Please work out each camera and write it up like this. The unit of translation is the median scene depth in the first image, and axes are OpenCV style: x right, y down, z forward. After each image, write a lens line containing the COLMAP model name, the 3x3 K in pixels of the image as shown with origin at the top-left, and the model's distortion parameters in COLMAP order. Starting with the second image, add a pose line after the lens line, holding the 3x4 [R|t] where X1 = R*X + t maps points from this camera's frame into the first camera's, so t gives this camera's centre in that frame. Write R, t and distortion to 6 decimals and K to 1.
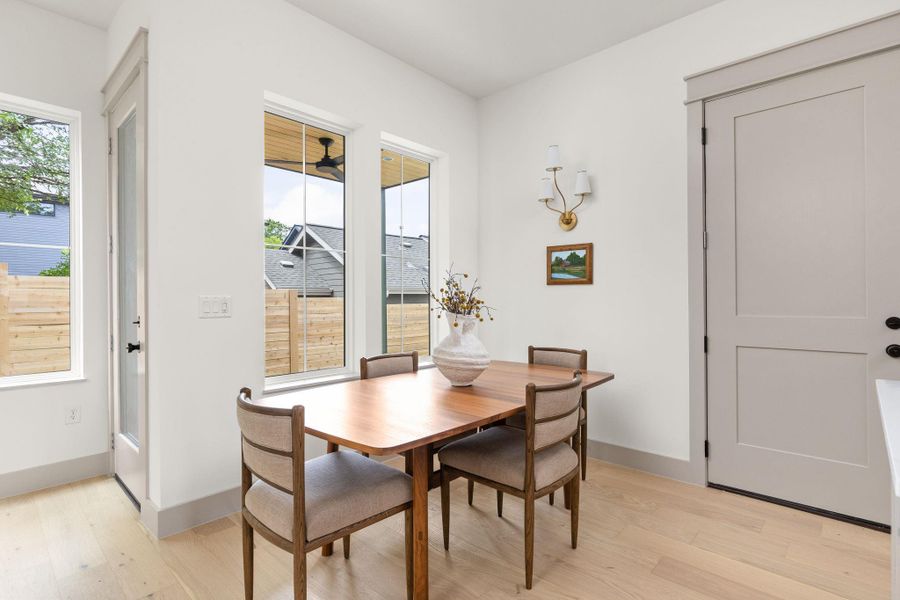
lens RADIAL K [[442.1, 0, 450.0], [0, 442.1, 300.0], [0, 0, 1]] dist [-0.000438, -0.000681]
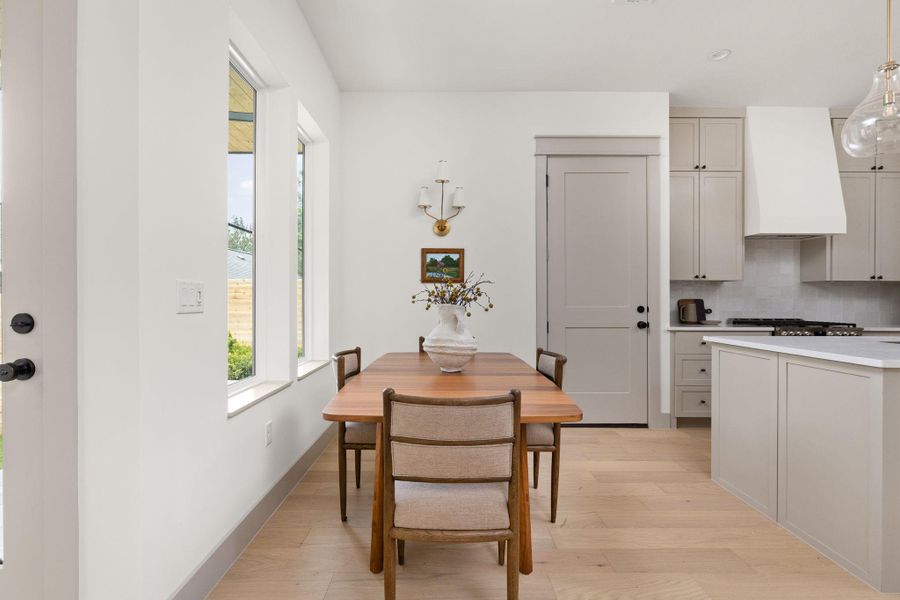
lens RADIAL K [[421.3, 0, 445.3], [0, 421.3, 300.0], [0, 0, 1]] dist [-0.004961, -0.000098]
pose [[0.732164, 0.004189, 0.681115, -0.490466], [-0.000211, 0.999982, -0.005923, 0.016846], [-0.681128, 0.004193, 0.732152, 0.194346]]
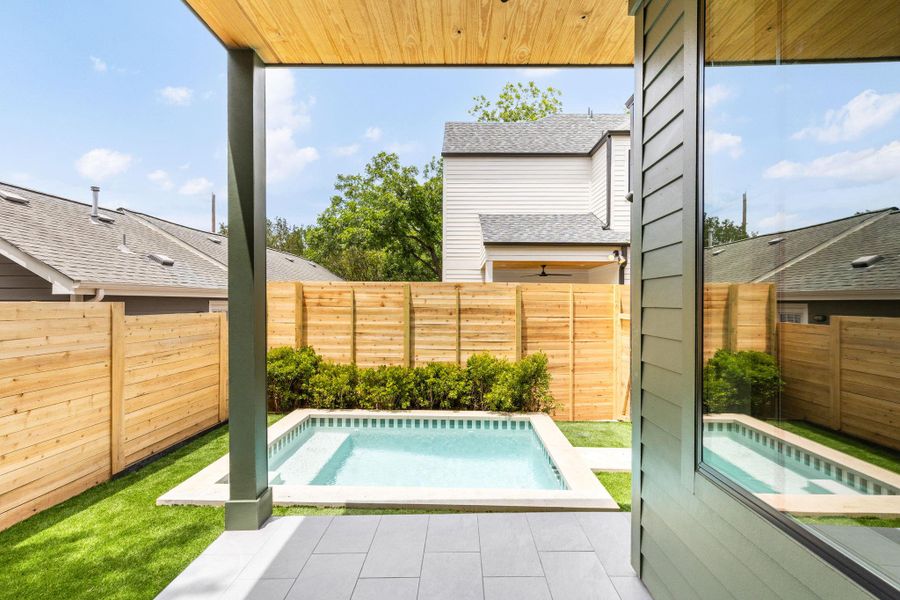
lens RADIAL K [[405.7, 0, 455.1], [0, 405.7, 304.5], [0, 0, 1]] dist [0.003112, 0.000198]
pose [[0.743476, 0.005376, 0.668741, -0.521307], [-0.004707, 0.999985, -0.002806, -0.010361], [-0.668746, -0.001061, 0.743490, 1.049839]]
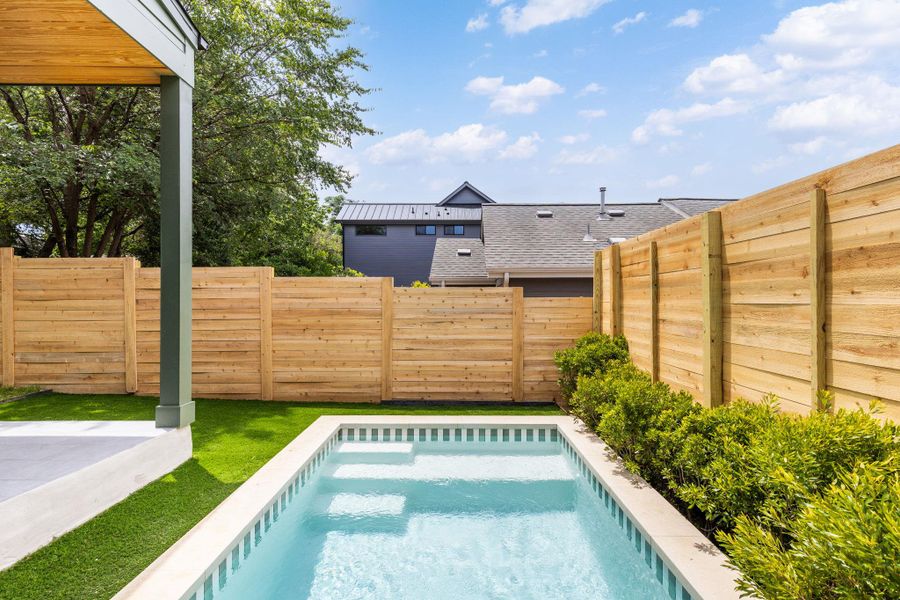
lens RADIAL K [[407.2, 0, 447.6], [0, 407.2, 300.1], [0, 0, 1]] dist [0.001558, 0.000048]
pose [[0.671647, 0.001383, -0.740870, 0.943244], [-0.005899, 0.999977, -0.003482, 0.083551], [0.740848, 0.006709, 0.671639, 1.683601]]
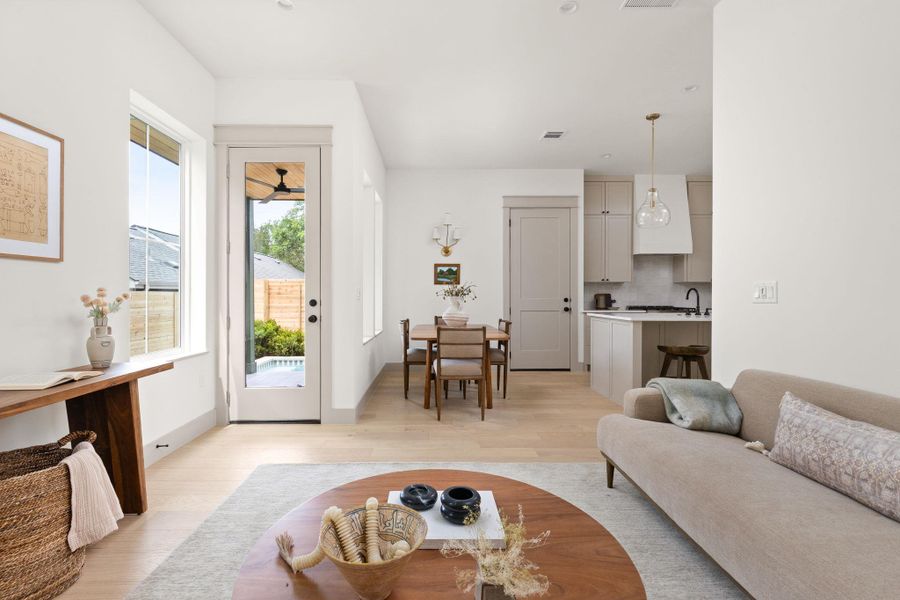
lens RADIAL K [[410.9, 0, 433.7], [0, 410.9, 297.1], [0, 0, 1]] dist [0.003728, 0.000079]
pose [[0.730651, -0.000853, 0.682751, -1.025278], [0.002053, 0.999997, -0.000948, 0.022840], [-0.682748, 0.002094, 0.730651, -0.275923]]
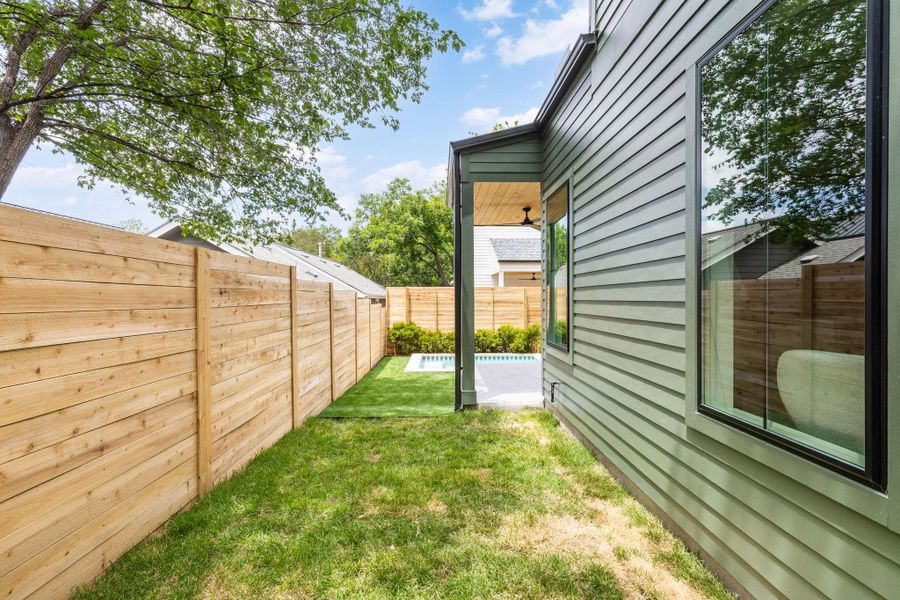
lens RADIAL K [[407.2, 0, 447.6], [0, 407.2, 300.1], [0, 0, 1]] dist [0.001558, 0.000048]
pose [[0.720685, -0.001120, 0.693262, -2.125488], [0.002652, 0.999996, -0.001141, -0.000300], [-0.693258, 0.002661, 0.720685, 0.079750]]
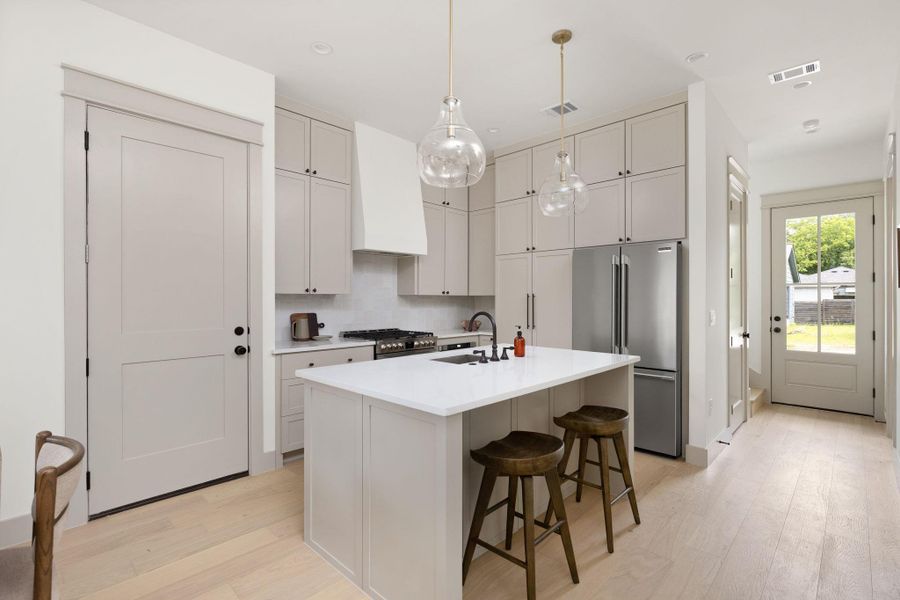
lens RADIAL K [[418.1, 0, 449.8], [0, 418.1, 296.6], [0, 0, 1]] dist [-0.001079, -0.000596]
pose [[0.016808, 0.006580, 0.999837, -0.233121], [0.003841, 0.999971, -0.006646, -0.031741], [-0.999851, 0.003952, 0.016782, 0.192557]]
